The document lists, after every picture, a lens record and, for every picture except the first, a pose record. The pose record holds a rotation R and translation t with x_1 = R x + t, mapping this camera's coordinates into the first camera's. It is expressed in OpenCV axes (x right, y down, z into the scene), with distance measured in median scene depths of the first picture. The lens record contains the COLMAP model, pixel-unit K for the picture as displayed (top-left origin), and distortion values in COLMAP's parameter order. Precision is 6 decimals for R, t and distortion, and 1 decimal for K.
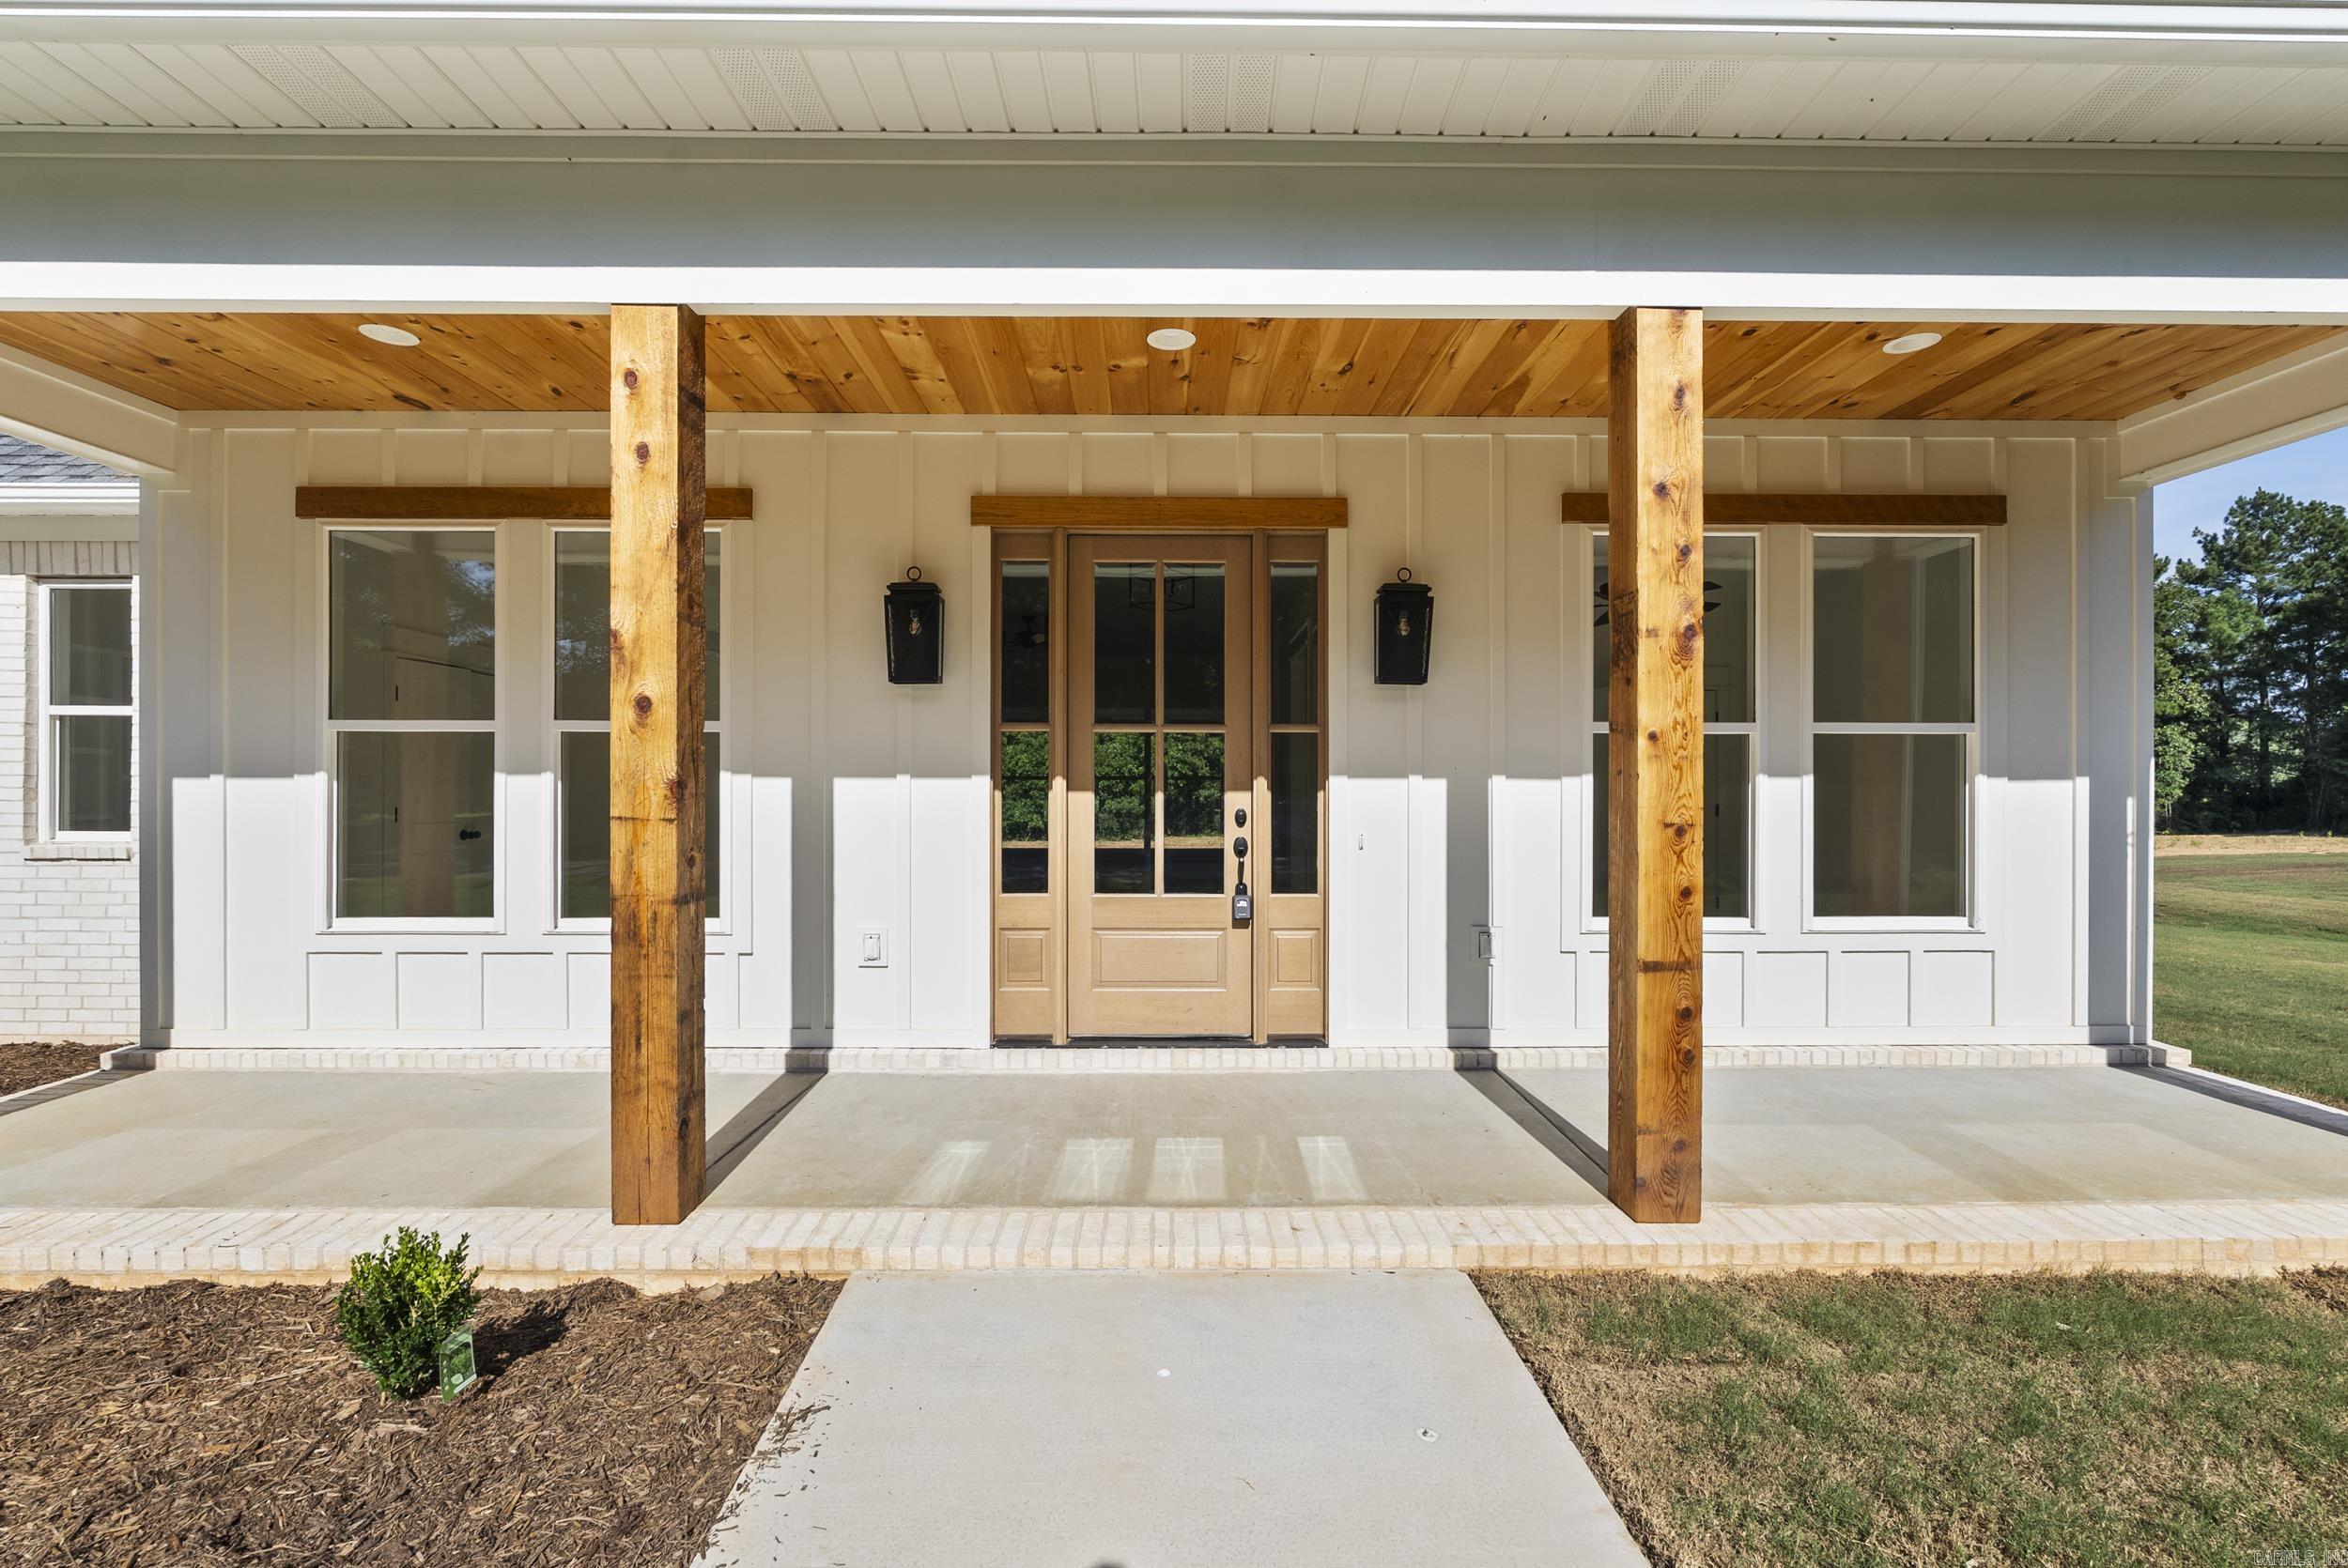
lens RADIAL K [[1027.0, 0, 1168.0], [0, 1027.0, 788.1], [0, 0, 1]] dist [-0.014896, -0.000419]
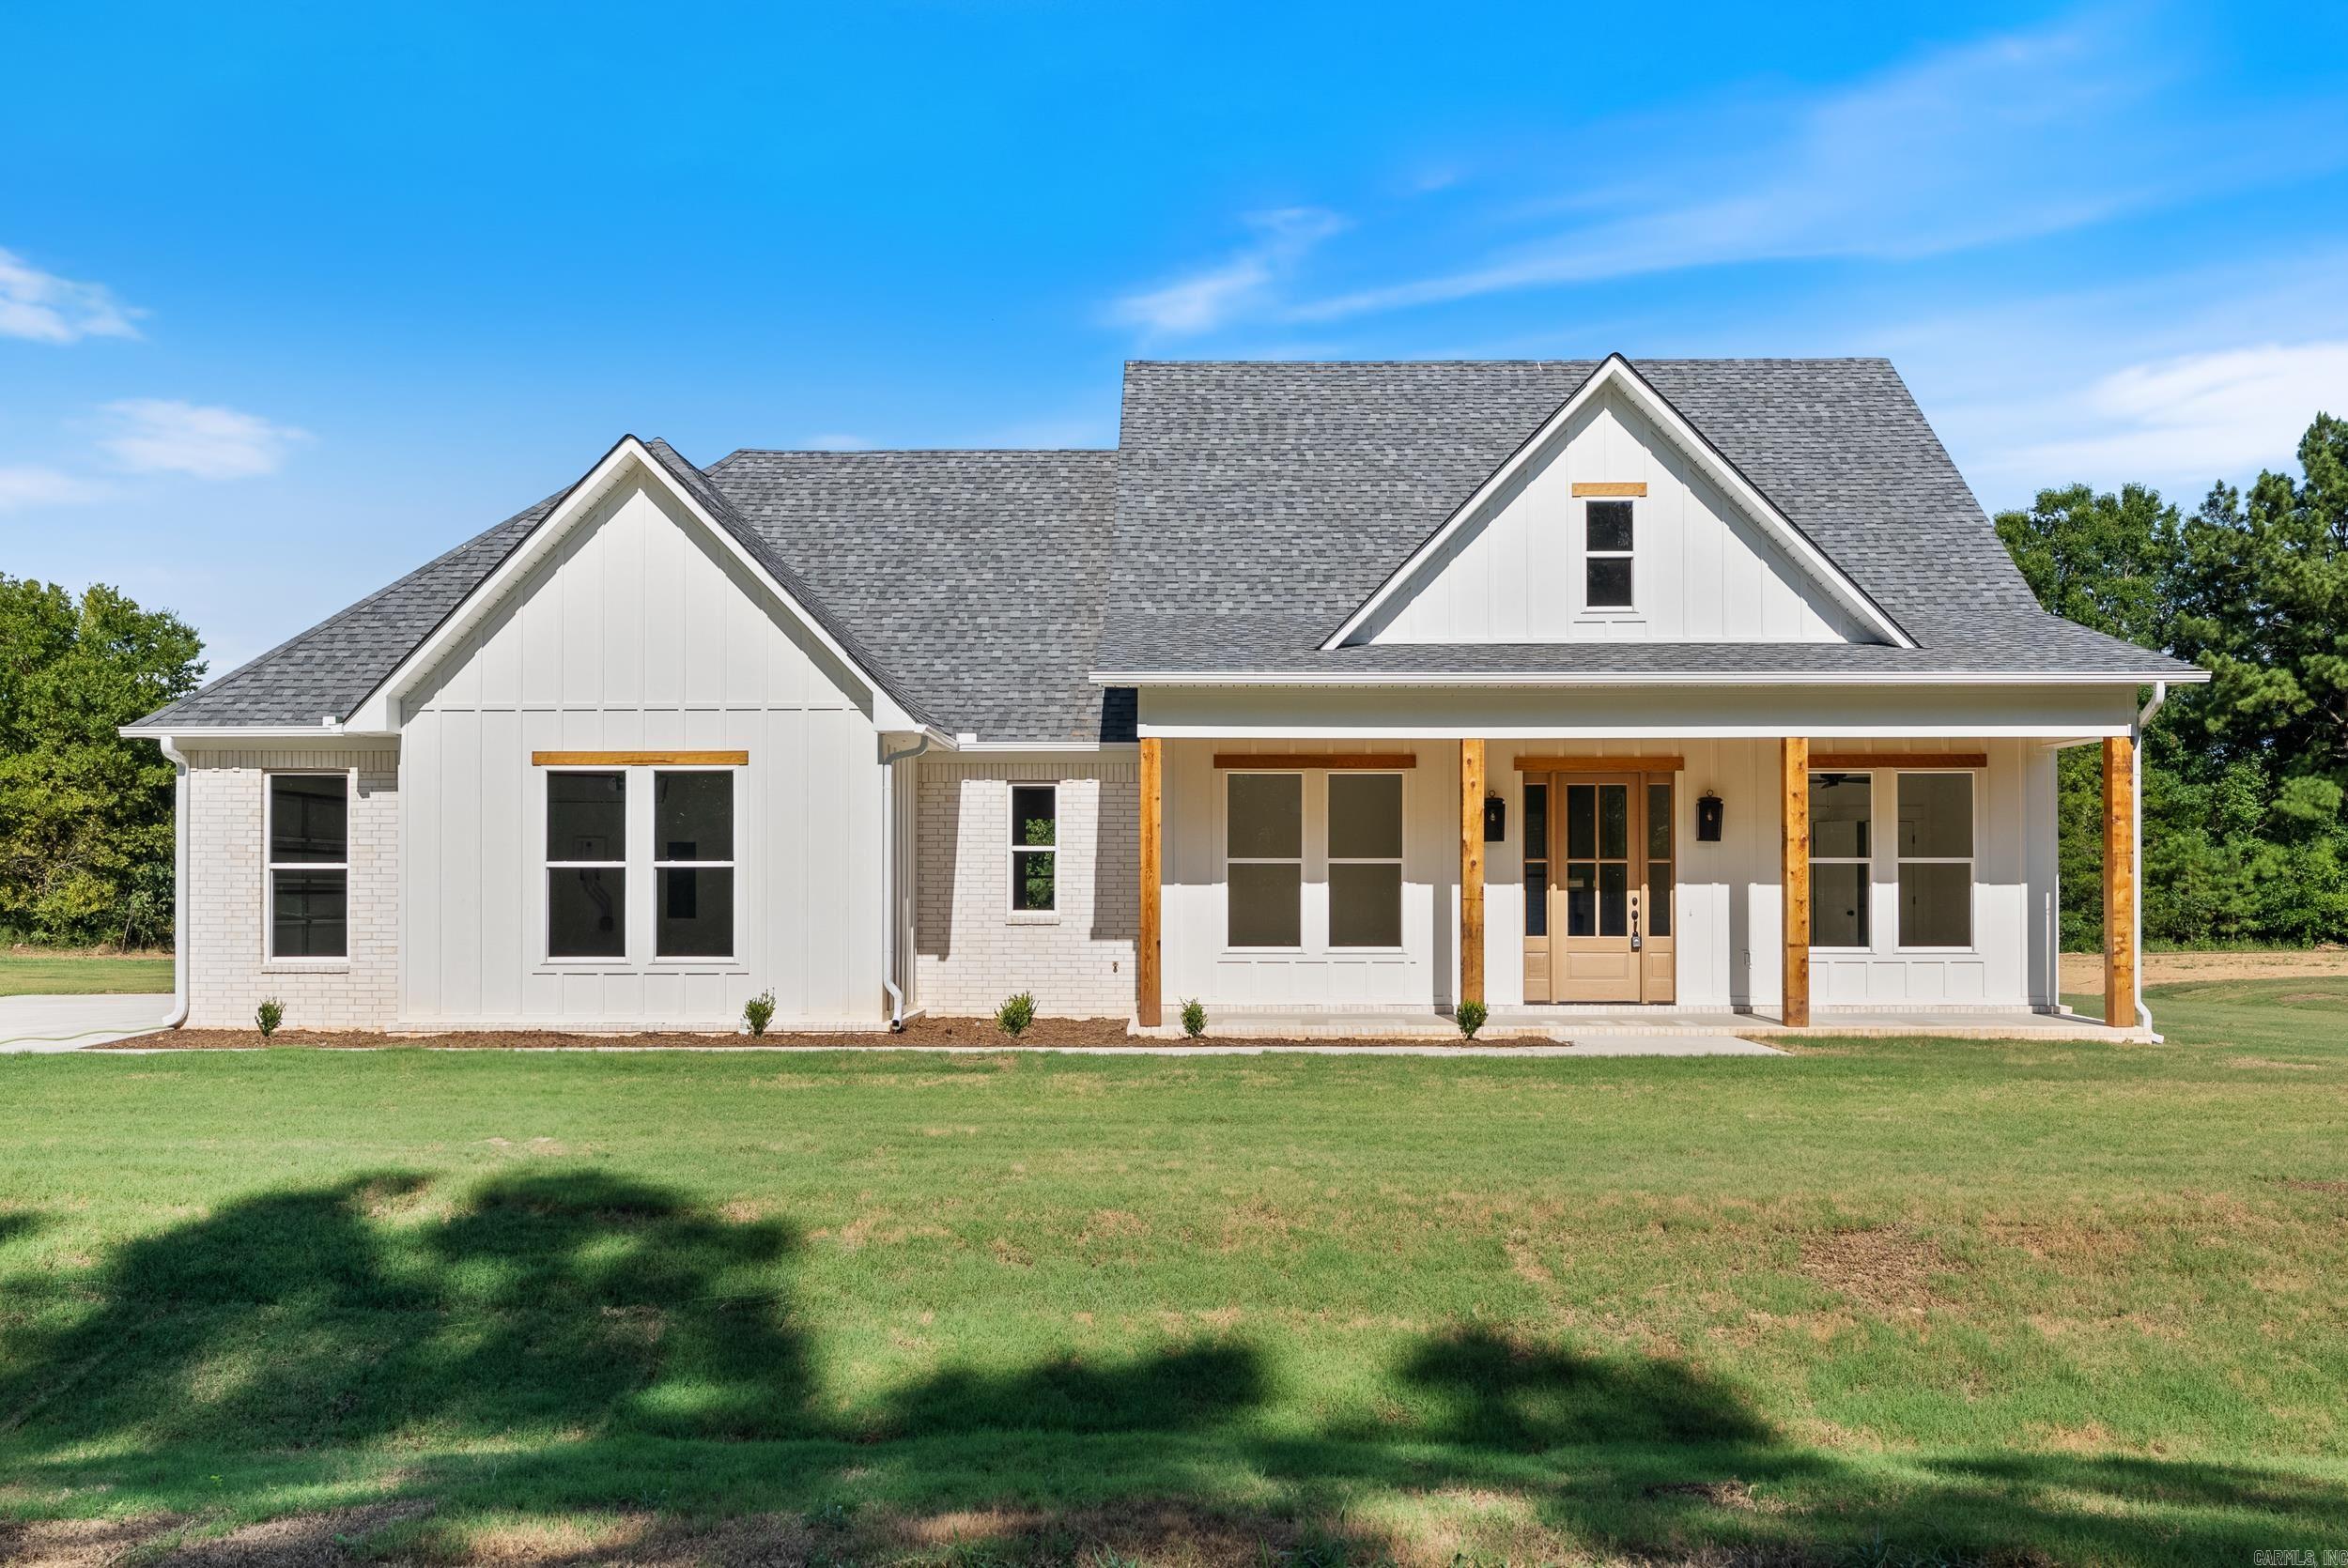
lens RADIAL K [[1919.0, 0, 1186.1], [0, 1919.0, 861.3], [0, 0, 1]] dist [0.000330, 0.006279]
pose [[0.999622, -0.001047, -0.027458, -0.785934], [0.000813, 0.999963, -0.008523, -0.023757], [0.027466, 0.008498, 0.999587, -3.169034]]
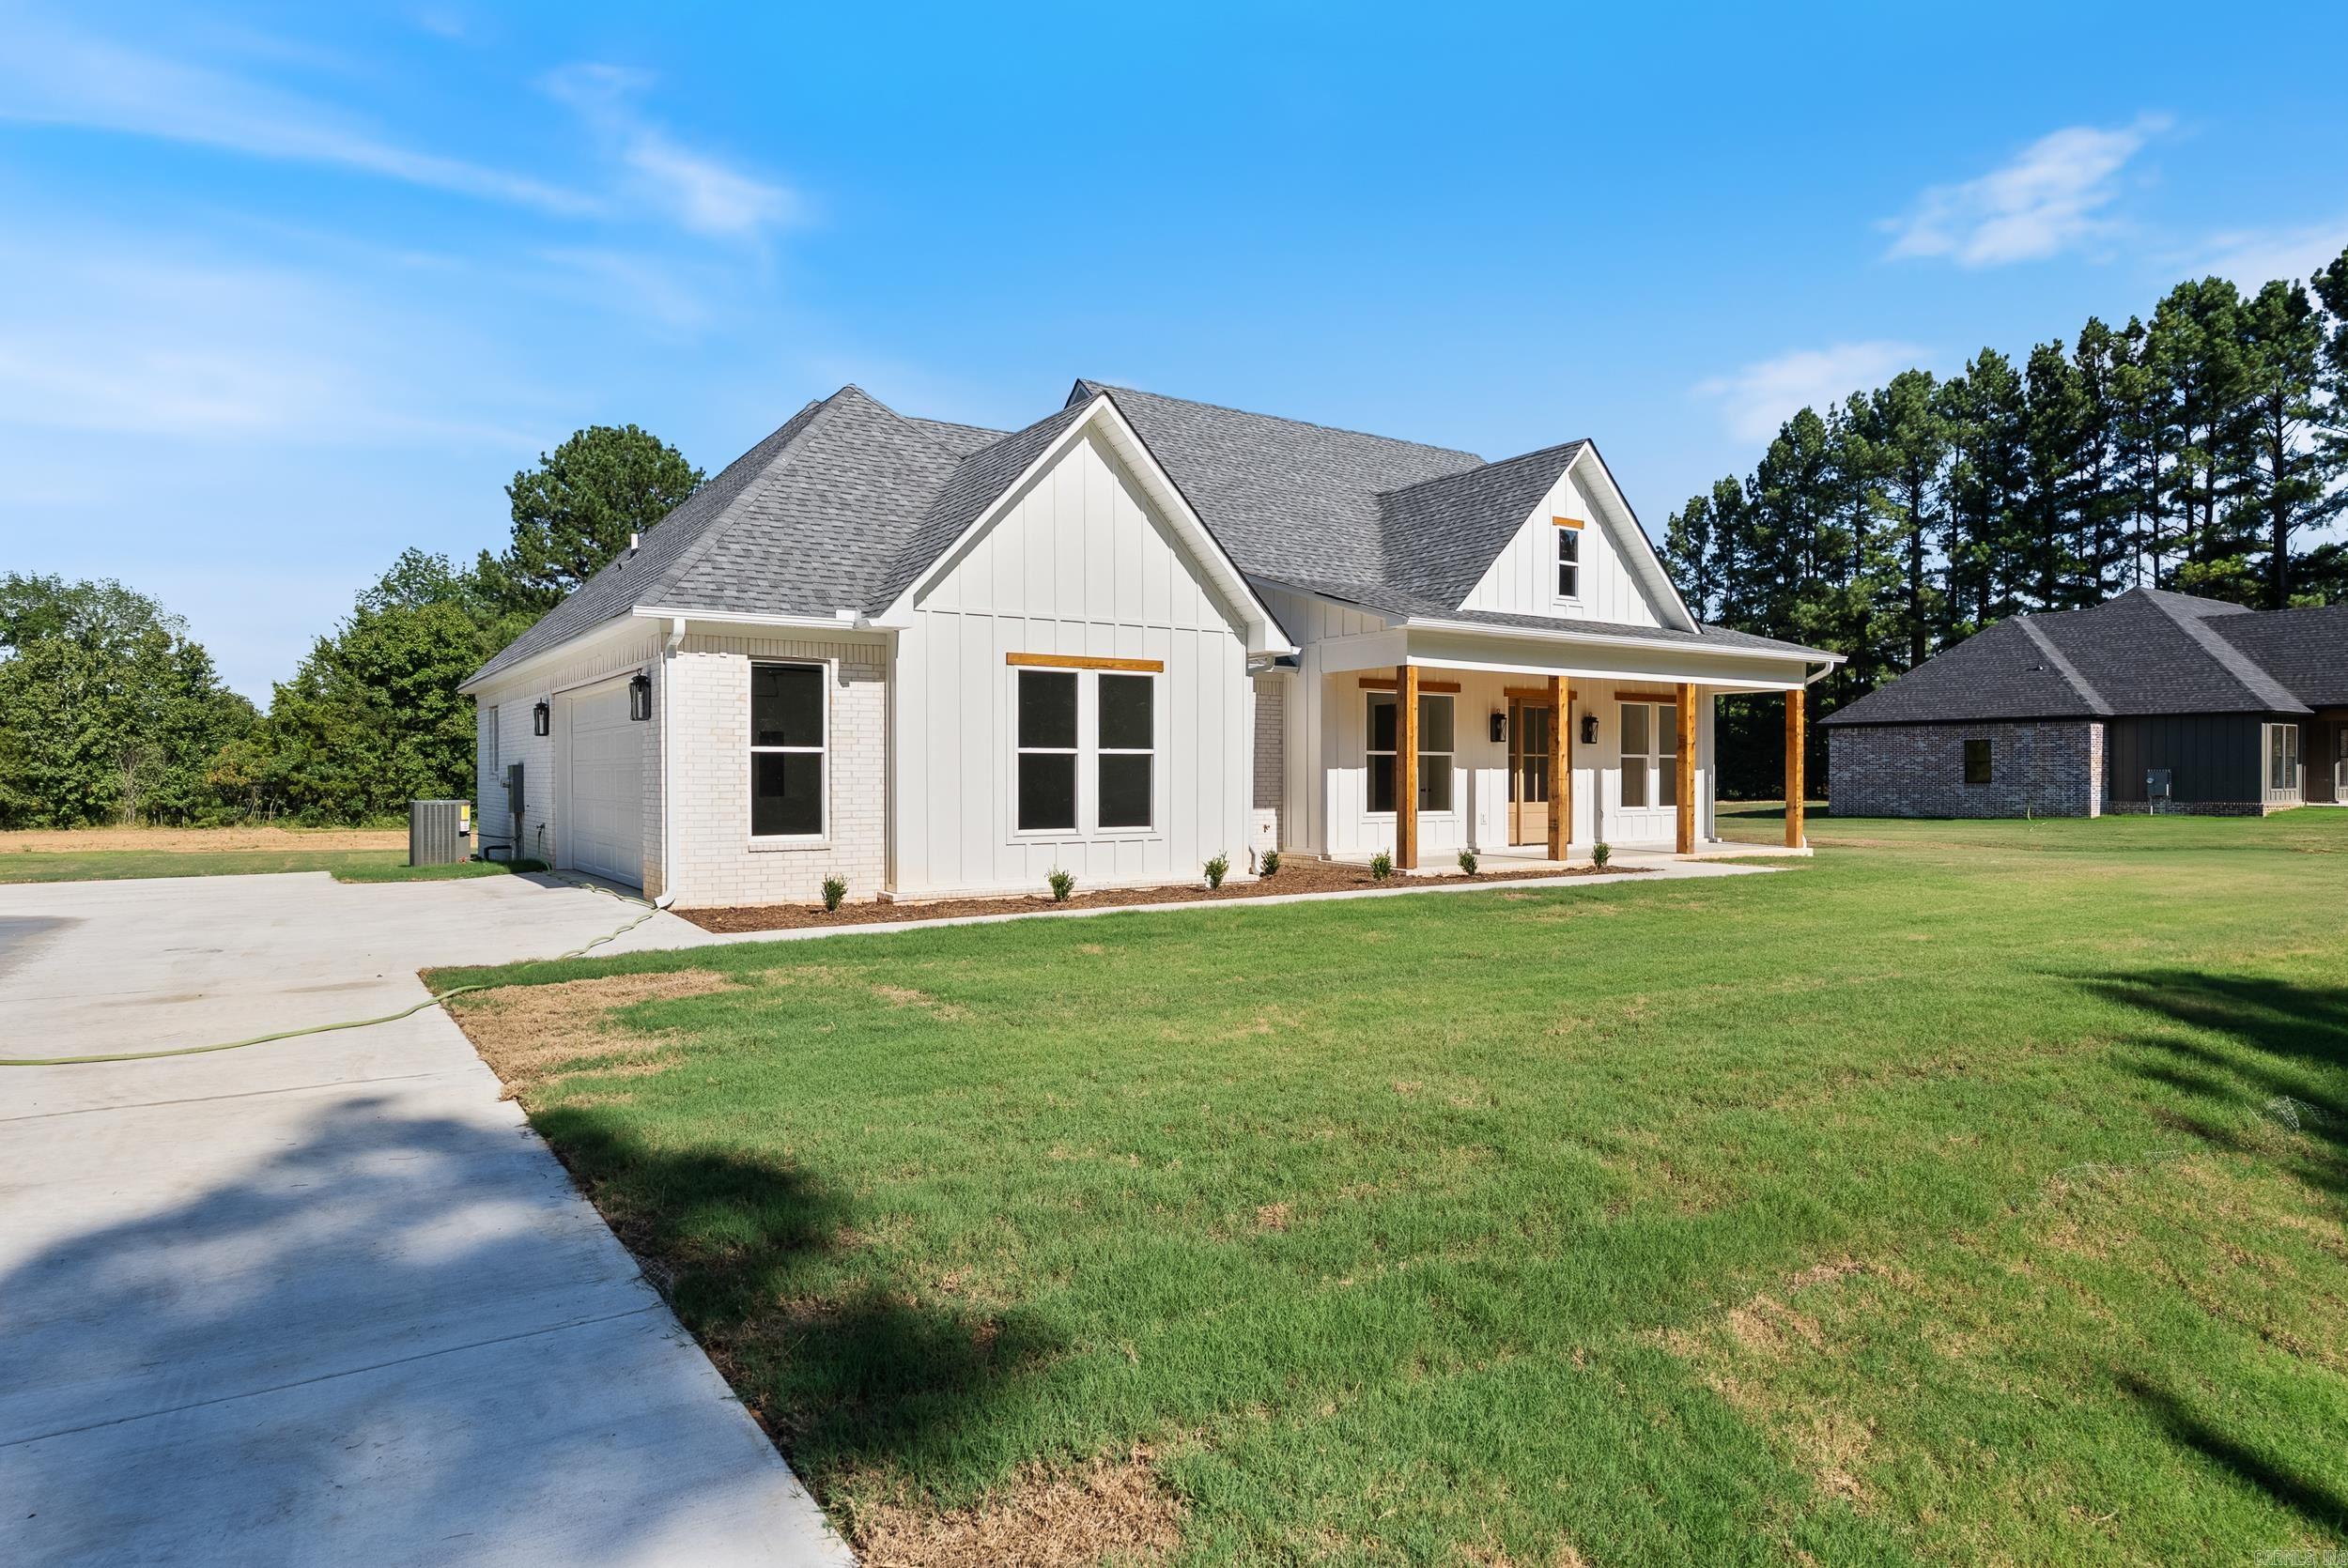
lens RADIAL K [[1362.1, 0, 1182.1], [0, 1362.1, 779.3], [0, 0, 1]] dist [0.002879, 0.000163]
pose [[0.829378, -0.002553, 0.558681, -3.651112], [-0.003640, 0.999944, 0.009972, -0.016934], [-0.558675, -0.010305, 0.829322, -2.199260]]
